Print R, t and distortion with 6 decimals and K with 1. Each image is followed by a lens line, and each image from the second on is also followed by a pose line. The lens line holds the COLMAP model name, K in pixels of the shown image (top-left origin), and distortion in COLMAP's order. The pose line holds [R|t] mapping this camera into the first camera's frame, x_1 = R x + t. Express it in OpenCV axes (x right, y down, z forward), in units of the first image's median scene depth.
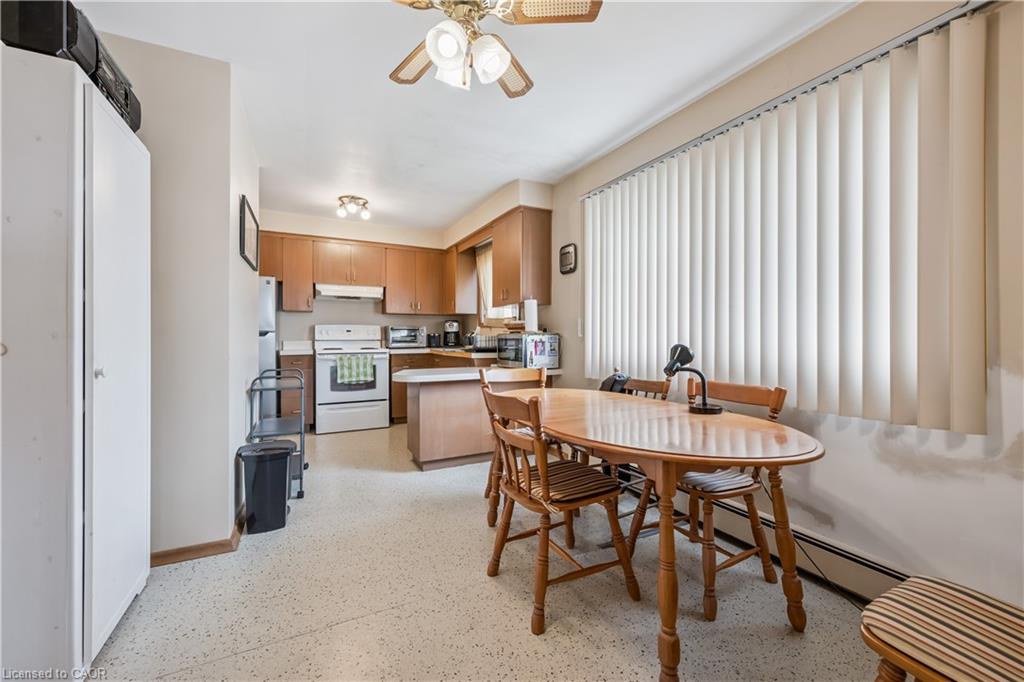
lens RADIAL K [[396.9, 0, 517.0], [0, 396.9, 340.2], [0, 0, 1]] dist [-0.002457, -0.000051]
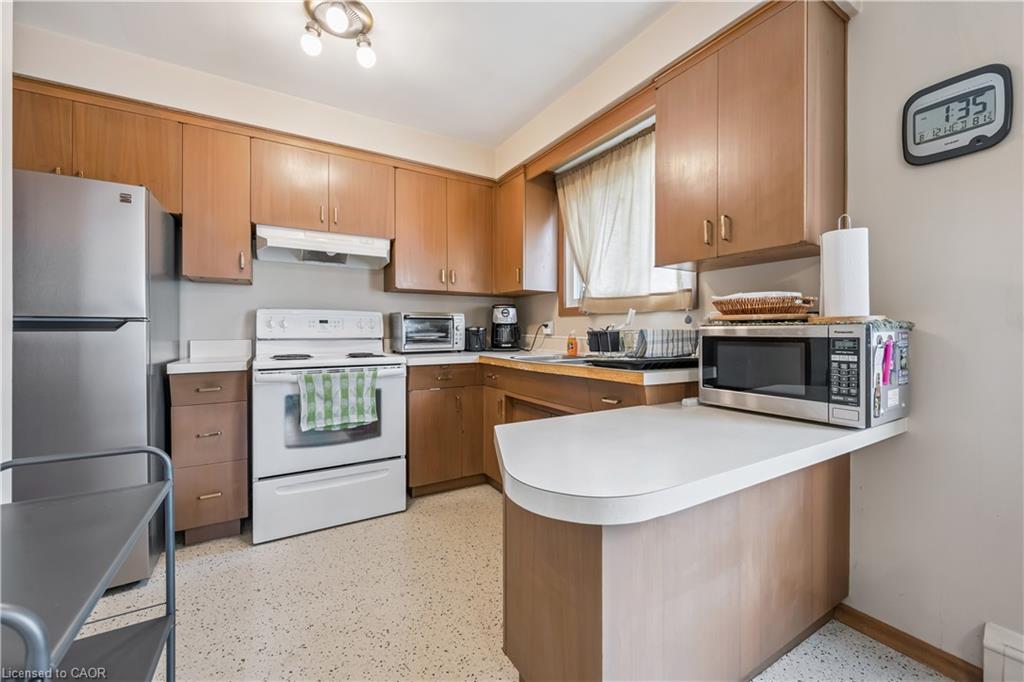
lens RADIAL K [[396.9, 0, 509.3], [0, 396.9, 332.0], [0, 0, 1]] dist [-0.002457, -0.000051]
pose [[0.998641, -0.001112, 0.052105, -0.217584], [0.001650, 0.999946, -0.010295, -0.003477], [-0.052091, 0.010367, 0.998589, 0.487865]]
